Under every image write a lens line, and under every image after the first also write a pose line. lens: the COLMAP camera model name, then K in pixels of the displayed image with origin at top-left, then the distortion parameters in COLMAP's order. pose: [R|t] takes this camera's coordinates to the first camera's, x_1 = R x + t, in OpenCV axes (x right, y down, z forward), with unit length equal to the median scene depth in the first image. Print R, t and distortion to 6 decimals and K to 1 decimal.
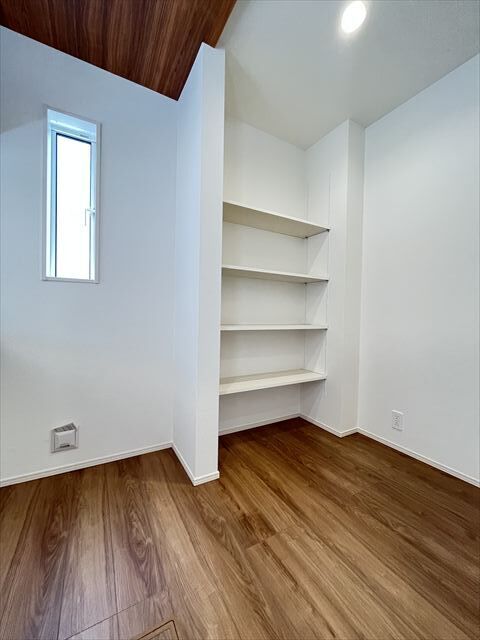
lens RADIAL K [[260.3, 0, 240.0], [0, 260.3, 319.0], [0, 0, 1]] dist [-0.000133, -0.000439]
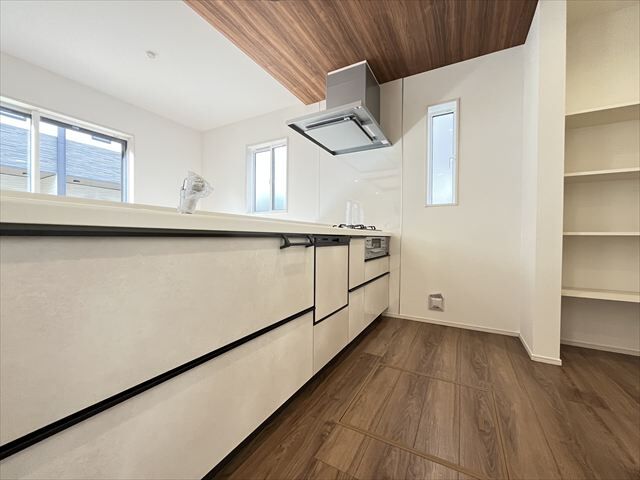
lens RADIAL K [[260.3, 0, 319.8], [0, 260.3, 239.7], [0, 0, 1]] dist [-0.000133, -0.000439]
pose [[0.524742, -0.007293, -0.851230, 0.340328], [-0.015254, 0.999722, -0.017968, 0.112902], [0.851125, 0.022413, 0.524485, -0.491657]]
